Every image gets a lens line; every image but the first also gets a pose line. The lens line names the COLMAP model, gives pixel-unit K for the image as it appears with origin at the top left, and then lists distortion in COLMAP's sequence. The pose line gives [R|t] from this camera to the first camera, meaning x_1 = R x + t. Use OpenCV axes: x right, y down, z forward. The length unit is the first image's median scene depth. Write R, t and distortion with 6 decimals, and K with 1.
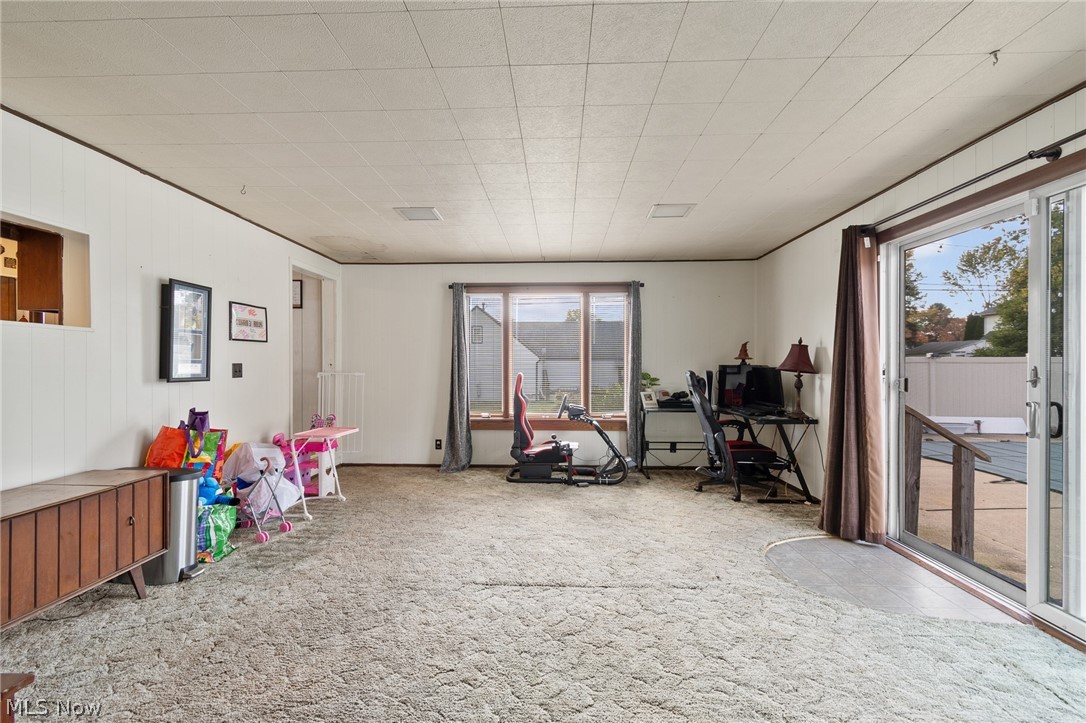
lens RADIAL K [[484.9, 0, 543.0], [0, 484.9, 361.5], [0, 0, 1]] dist [0.001820, 0.000469]
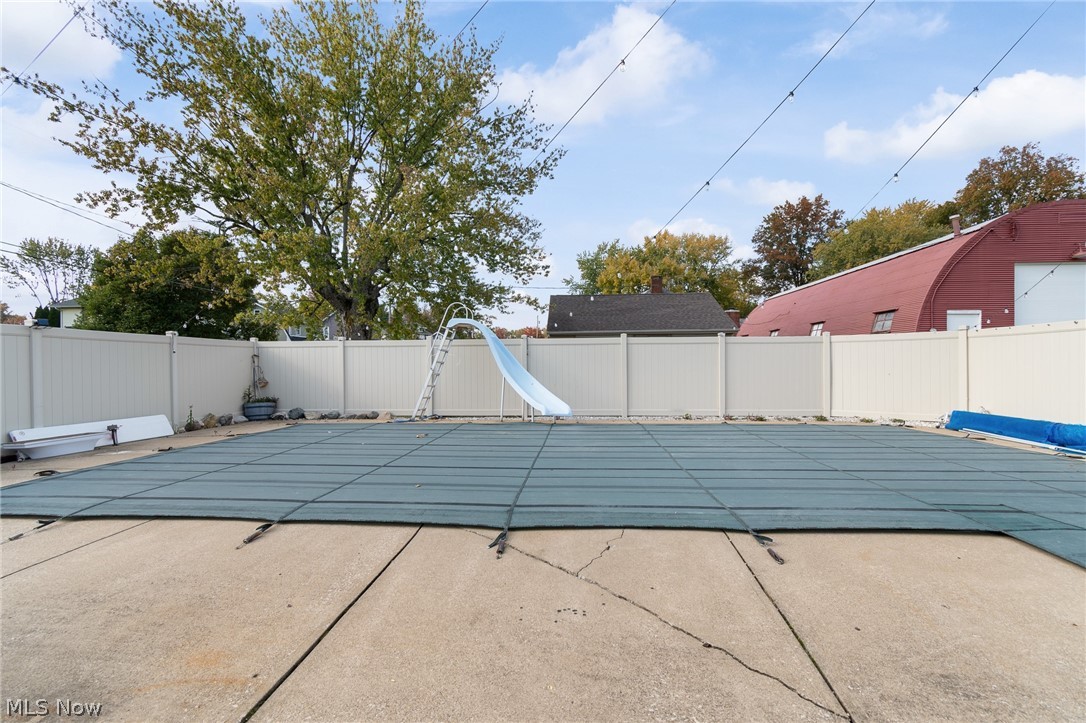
lens RADIAL K [[484.9, 0, 543.0], [0, 484.9, 361.5], [0, 0, 1]] dist [0.001820, 0.000469]
pose [[0.035988, 0.002895, 0.999348, 0.175374], [0.007964, 0.999963, -0.003184, 0.028532], [-0.999320, 0.008073, 0.035964, 0.268143]]
